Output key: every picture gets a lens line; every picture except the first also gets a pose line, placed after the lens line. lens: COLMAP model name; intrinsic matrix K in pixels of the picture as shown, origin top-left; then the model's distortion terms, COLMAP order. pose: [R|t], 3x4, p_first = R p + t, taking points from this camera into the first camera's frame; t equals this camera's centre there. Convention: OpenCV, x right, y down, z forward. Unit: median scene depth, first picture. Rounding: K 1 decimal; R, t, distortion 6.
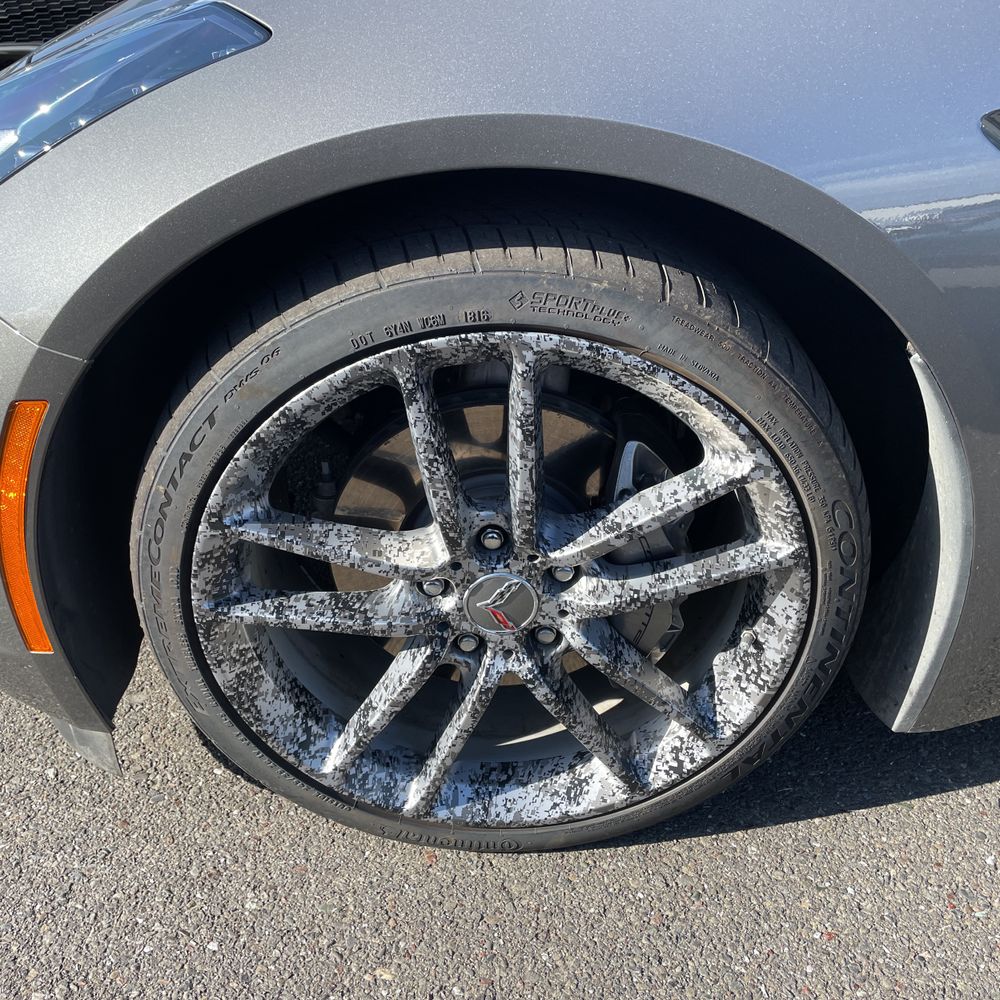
lens RADIAL K [[1025.5, 0, 495.6], [0, 1025.5, 474.1], [0, 0, 1]] dist [0.025263, 0.000000]
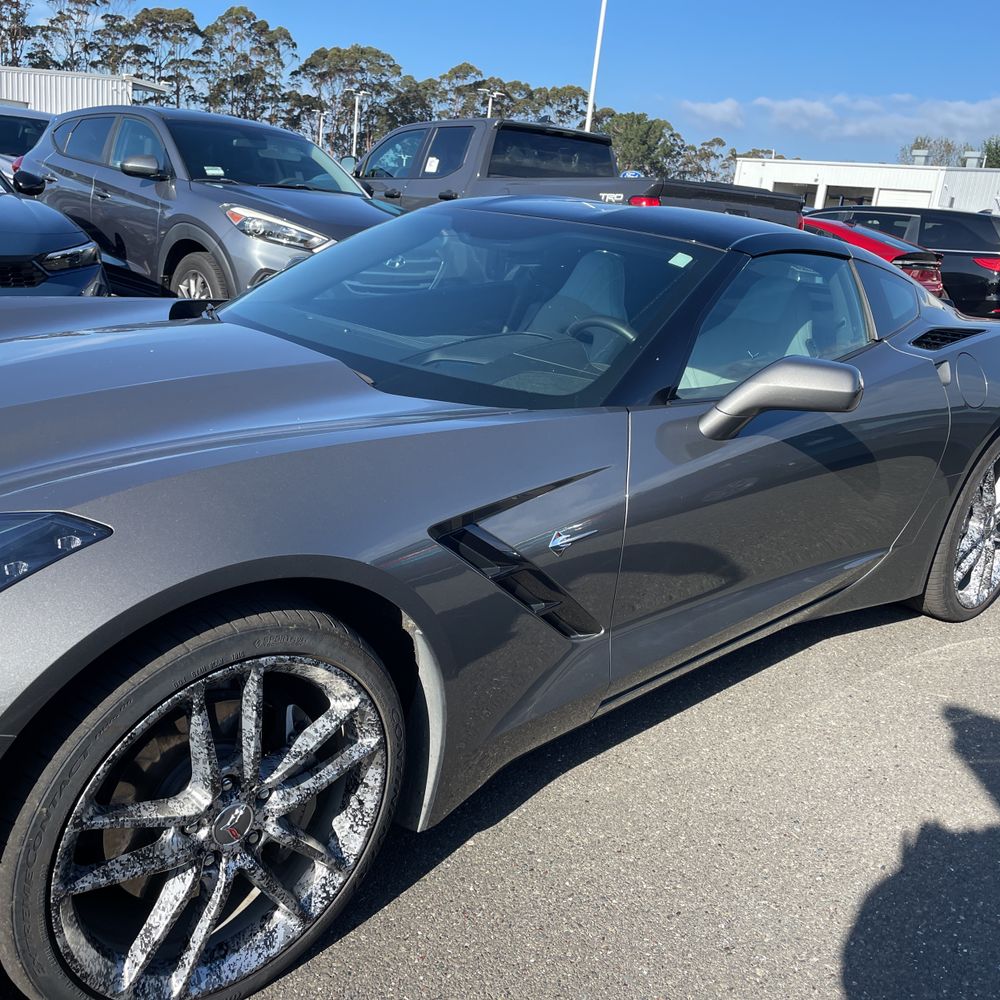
lens RADIAL K [[1025.5, 0, 490.5], [0, 1025.5, 478.0], [0, 0, 1]] dist [0.025263, 0.000000]
pose [[0.721946, -0.090068, 0.686063, -0.784937], [0.250018, 0.958462, -0.137265, -0.075720], [-0.645202, 0.270626, 0.714476, -0.603518]]
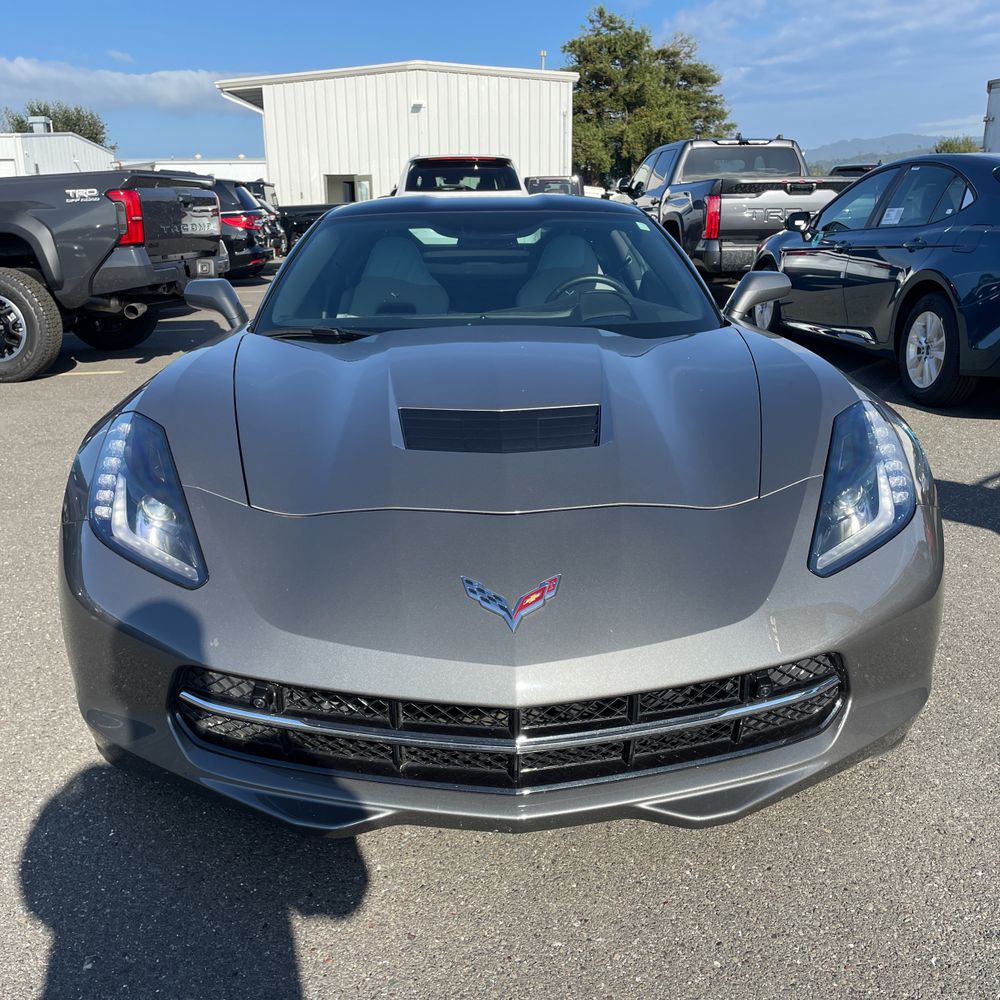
lens RADIAL K [[1025.5, 0, 474.9], [0, 1025.5, 506.0], [0, 0, 1]] dist [0.025263, 0.000000]
pose [[-0.006162, -0.256434, 0.966542, -2.682619], [0.517107, 0.826477, 0.222569, -1.203455], [-0.855899, 0.501177, 0.127511, 1.443084]]
